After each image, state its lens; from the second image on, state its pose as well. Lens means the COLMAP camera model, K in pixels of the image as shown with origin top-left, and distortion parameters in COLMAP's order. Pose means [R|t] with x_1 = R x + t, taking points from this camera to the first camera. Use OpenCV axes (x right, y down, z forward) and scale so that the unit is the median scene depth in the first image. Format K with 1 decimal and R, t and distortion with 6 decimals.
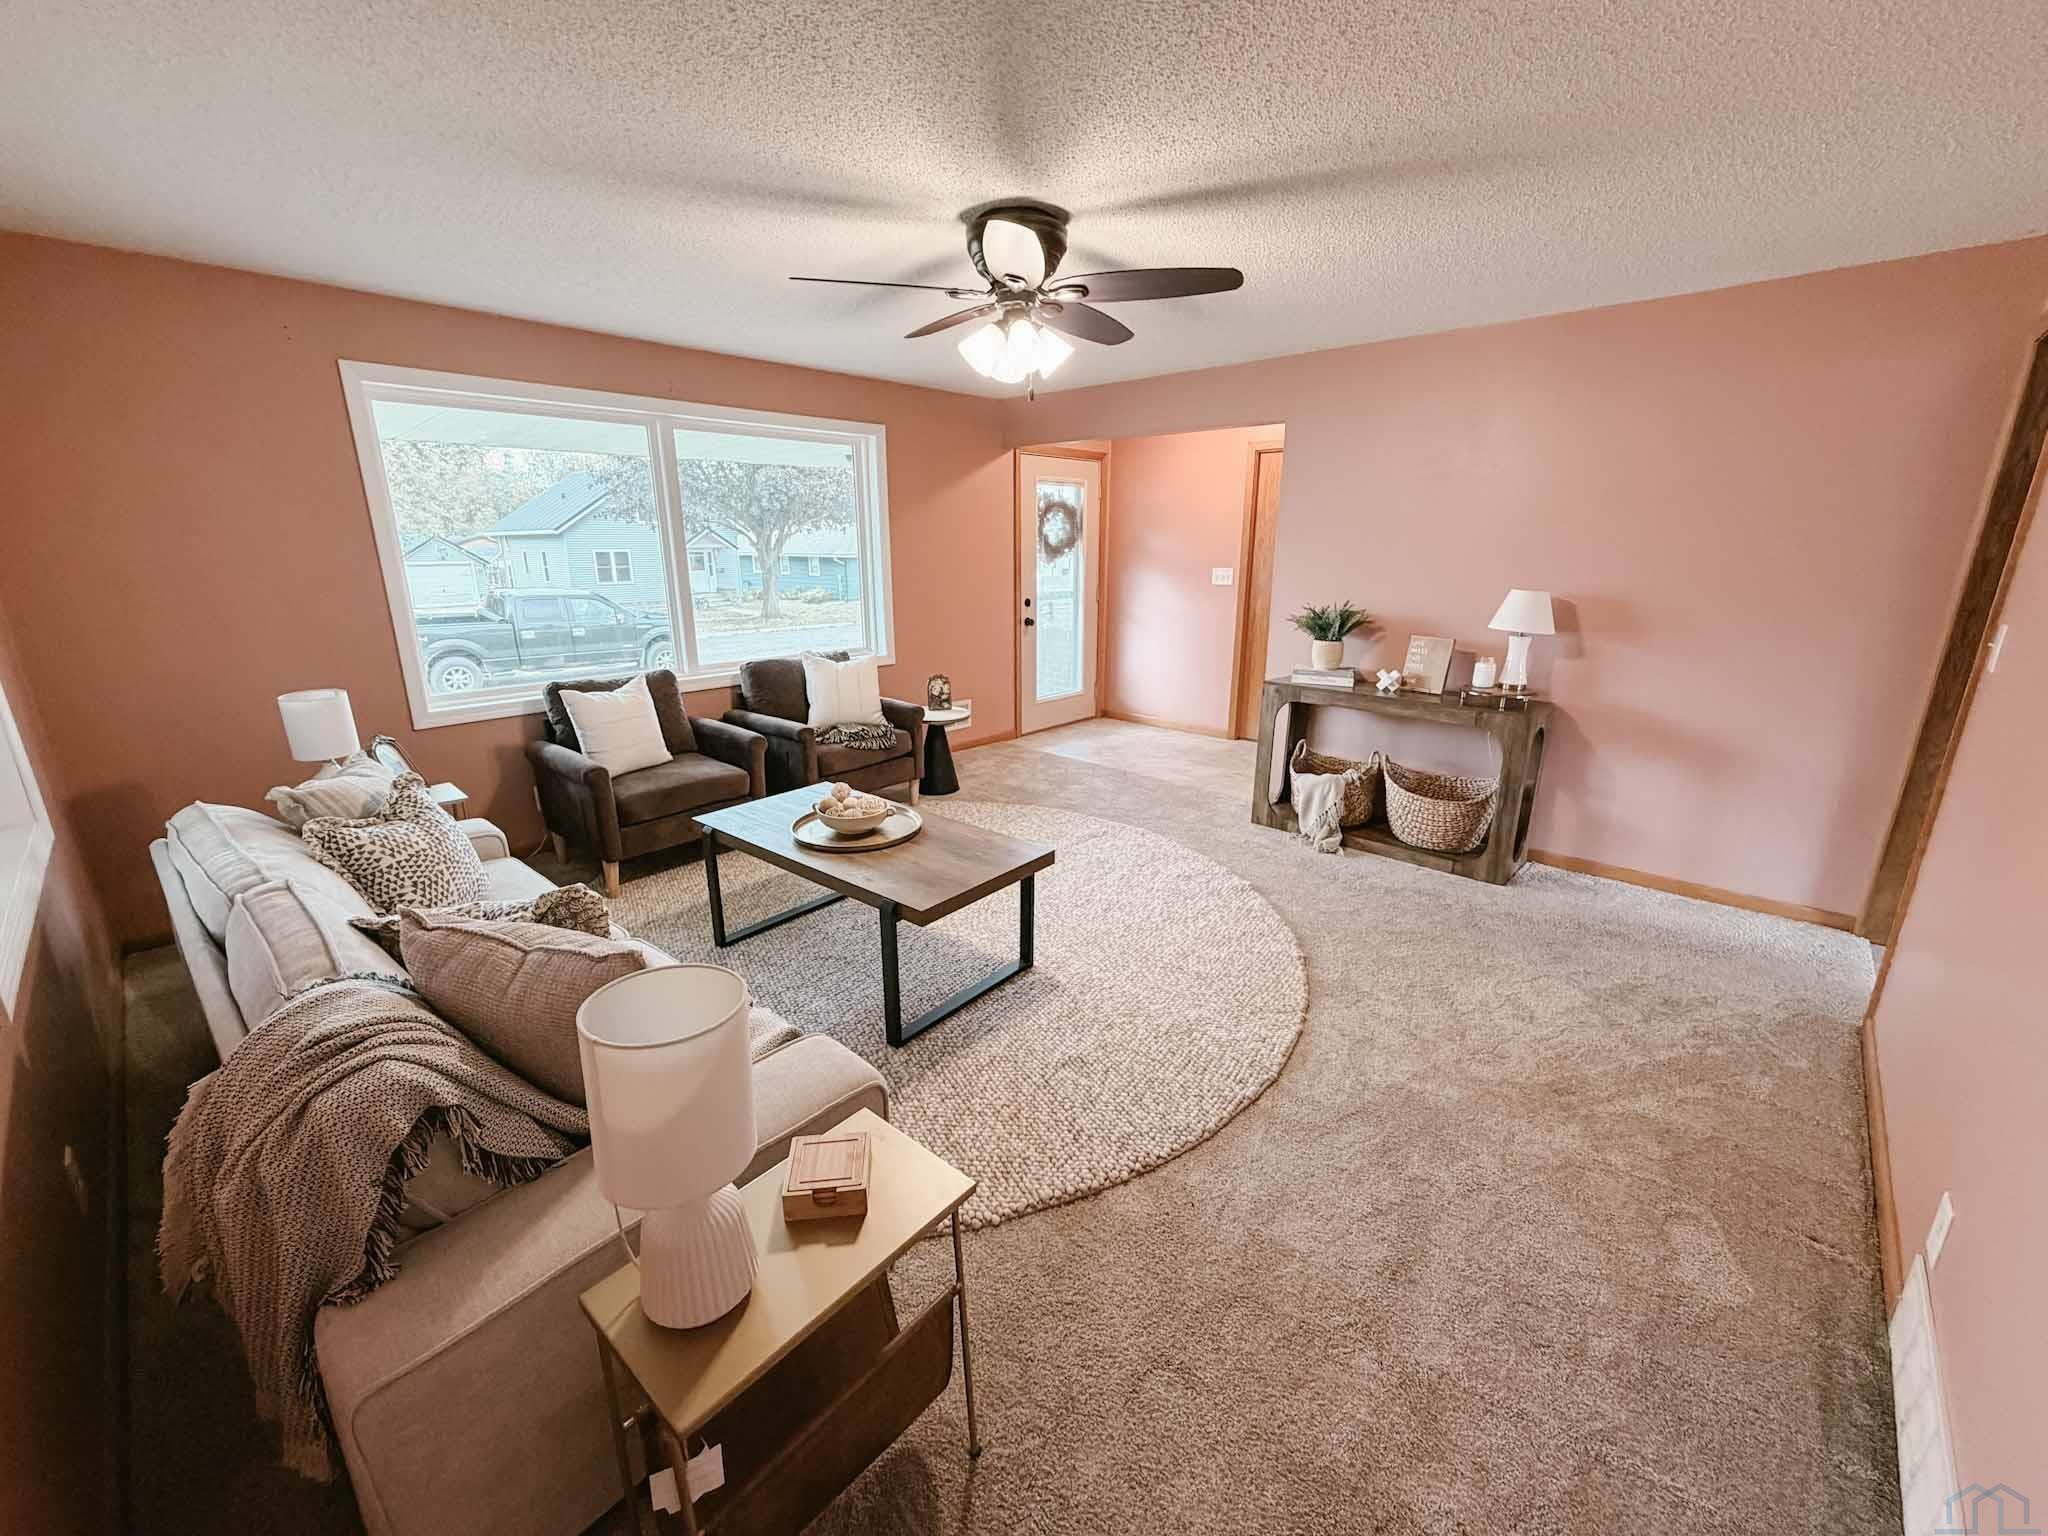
lens RADIAL K [[812.3, 0, 1025.3], [0, 812.3, 764.4], [0, 0, 1]] dist [0.001228, 0.000012]
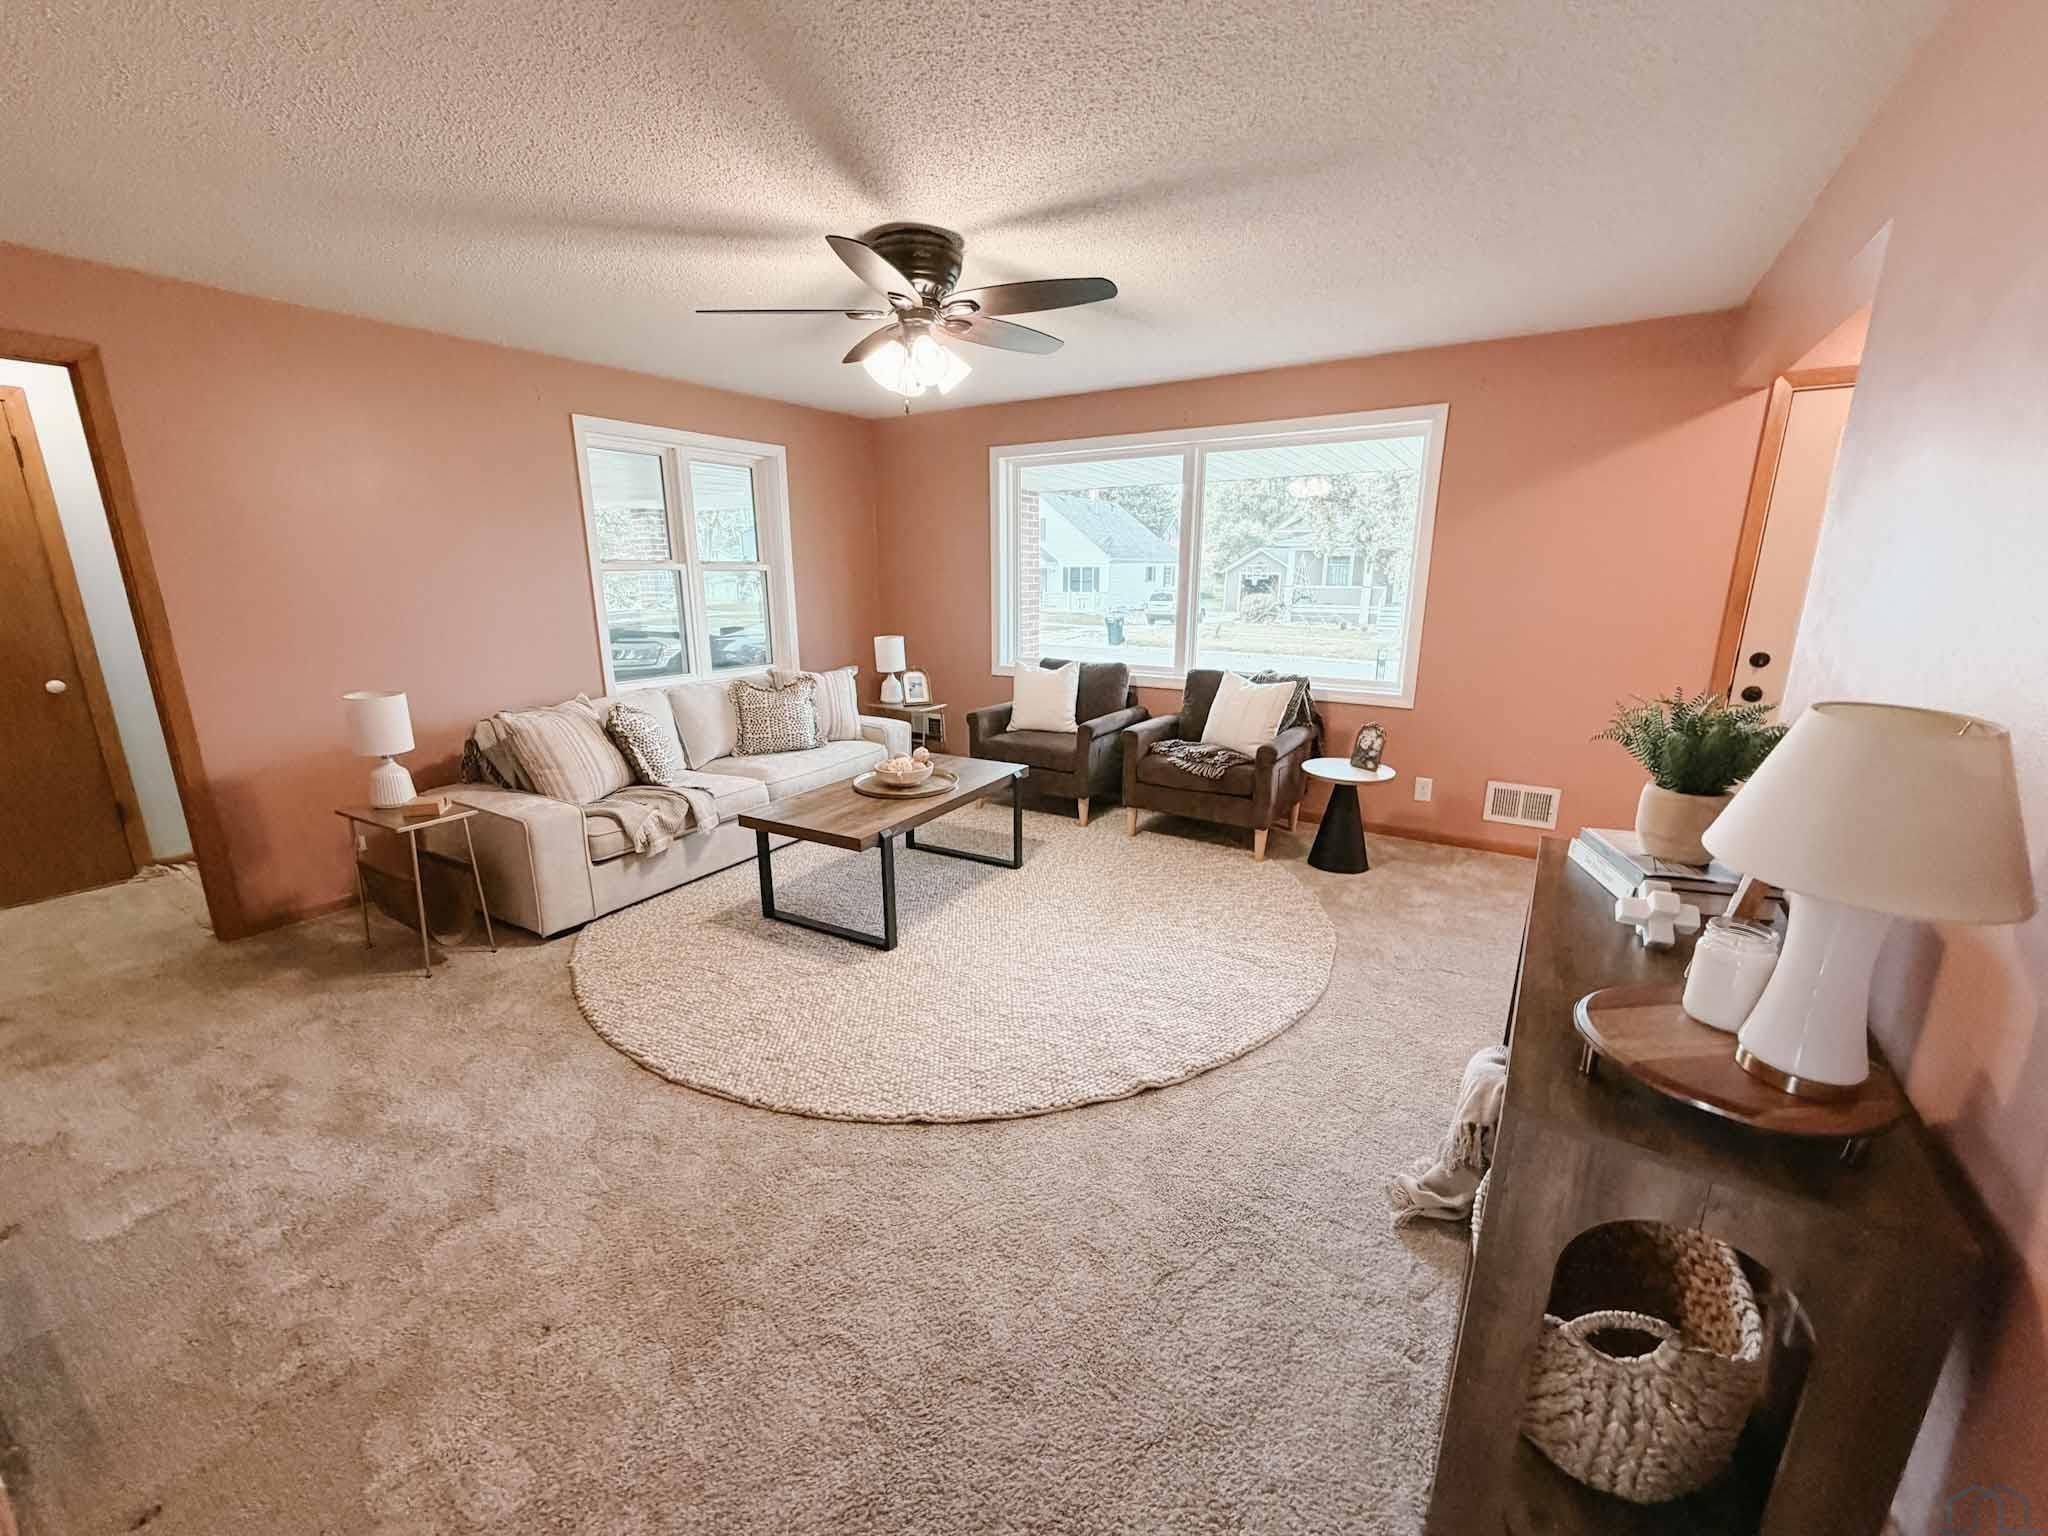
lens RADIAL K [[817.1, 0, 1016.1], [0, 817.1, 777.2], [0, 0, 1]] dist [-0.000519, -0.000129]
pose [[0.173422, 0.243822, -0.954188, 0.575585], [-0.261517, 0.945487, 0.194069, -0.122901], [0.949491, 0.215880, 0.227732, 0.508915]]
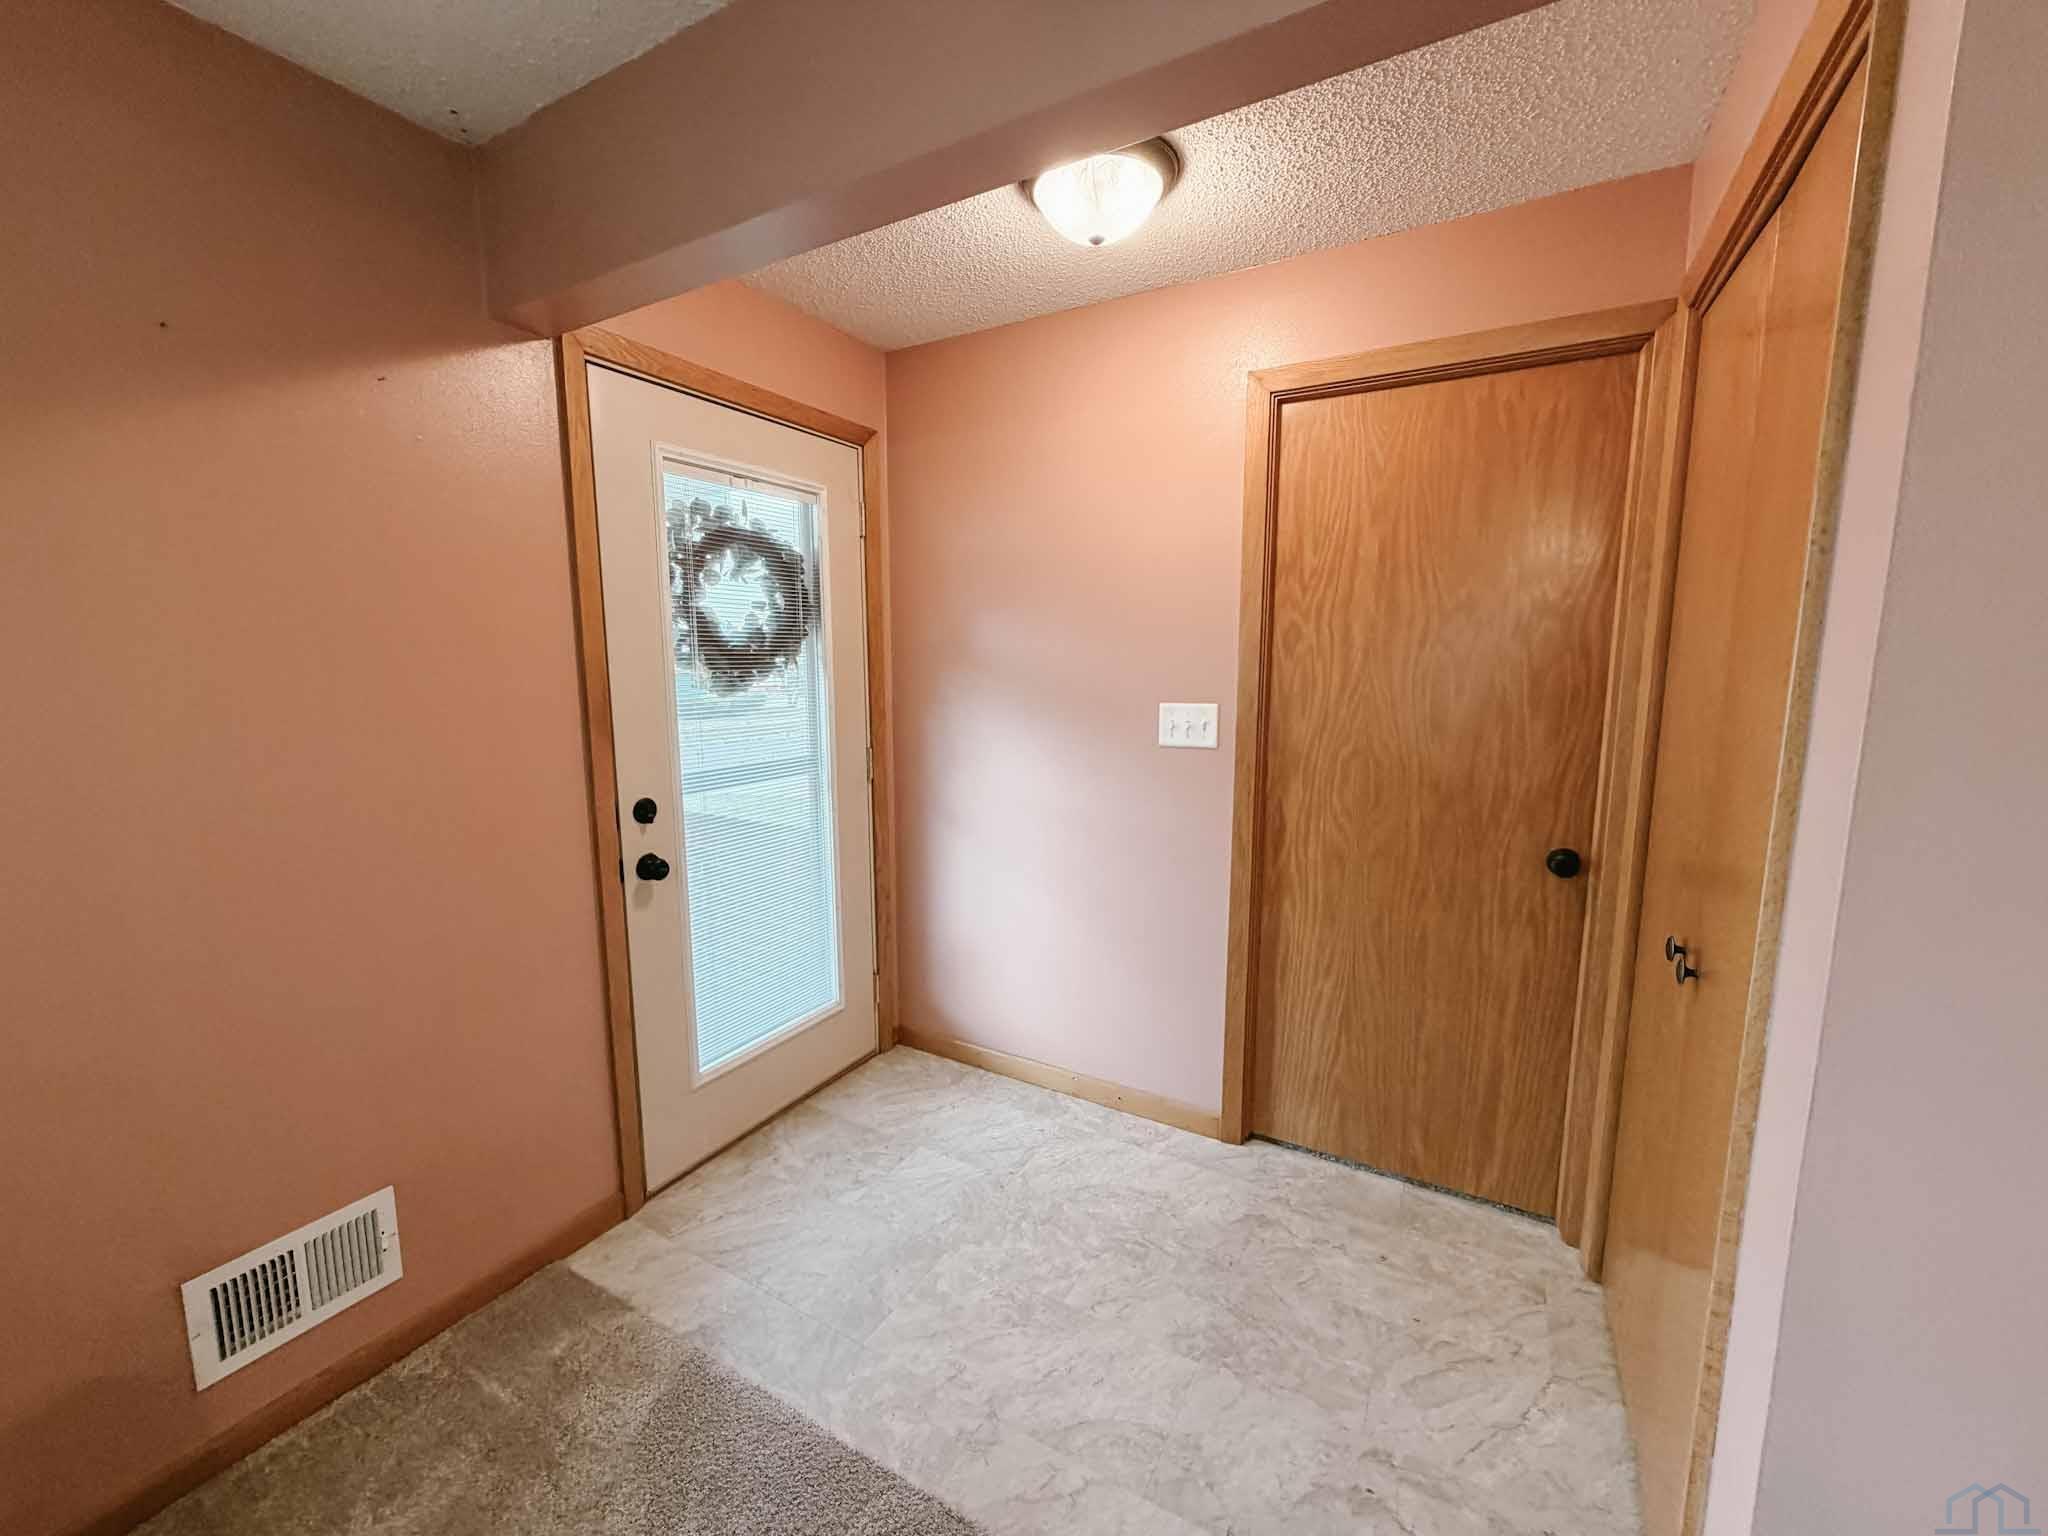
lens RADIAL K [[817.1, 0, 1016.1], [0, 817.1, 777.2], [0, 0, 1]] dist [-0.000519, -0.000129]
pose [[0.974584, -0.029050, 0.222133, 0.094729], [0.058114, 0.990397, -0.125447, -0.201136], [-0.216355, 0.135168, 0.966913, 0.798773]]
